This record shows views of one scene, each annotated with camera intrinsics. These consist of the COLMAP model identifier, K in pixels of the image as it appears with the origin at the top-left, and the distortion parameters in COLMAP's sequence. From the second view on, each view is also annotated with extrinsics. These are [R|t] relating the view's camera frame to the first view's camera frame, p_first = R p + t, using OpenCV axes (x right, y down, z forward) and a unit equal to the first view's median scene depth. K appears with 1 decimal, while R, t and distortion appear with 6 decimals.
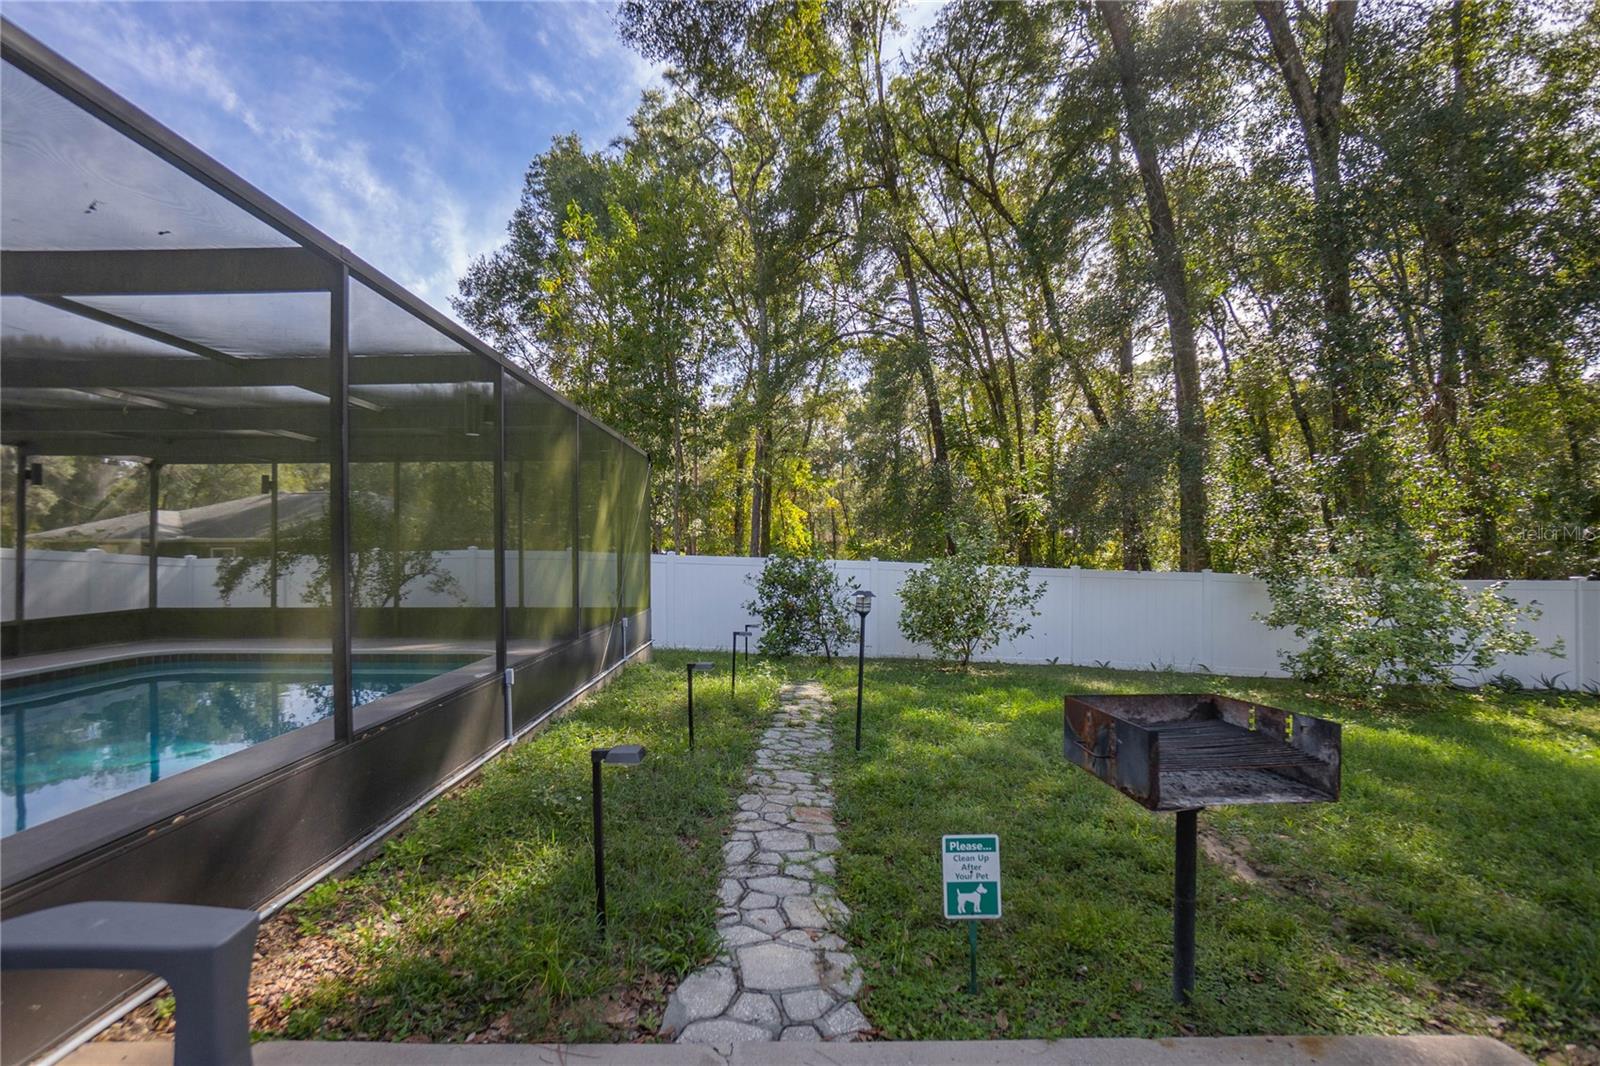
lens RADIAL K [[689.7, 0, 802.4], [0, 689.7, 539.7], [0, 0, 1]] dist [-0.000405, 0.000022]
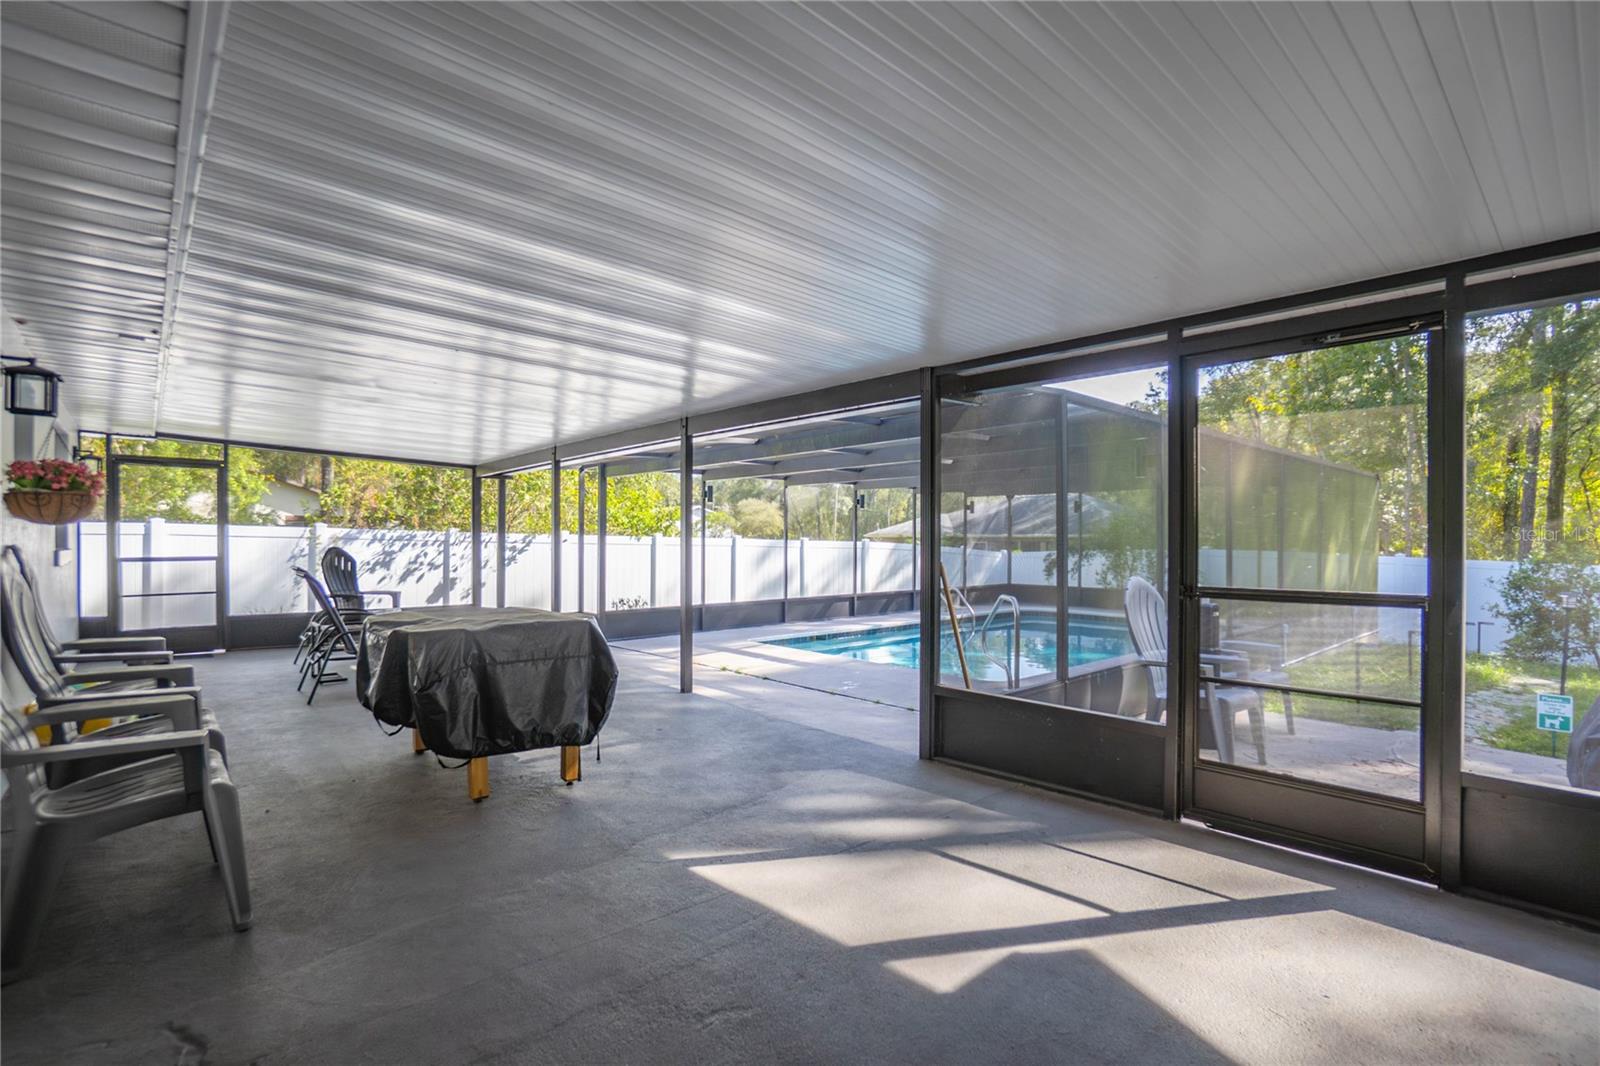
lens RADIAL K [[771.9, 0, 802.6], [0, 771.9, 535.5], [0, 0, 1]] dist [-0.003754, -0.000509]
pose [[0.656543, -0.001258, -0.754287, 0.120304], [0.005234, 0.999982, 0.002888, -0.023420], [0.754270, -0.005844, 0.656538, -0.562281]]
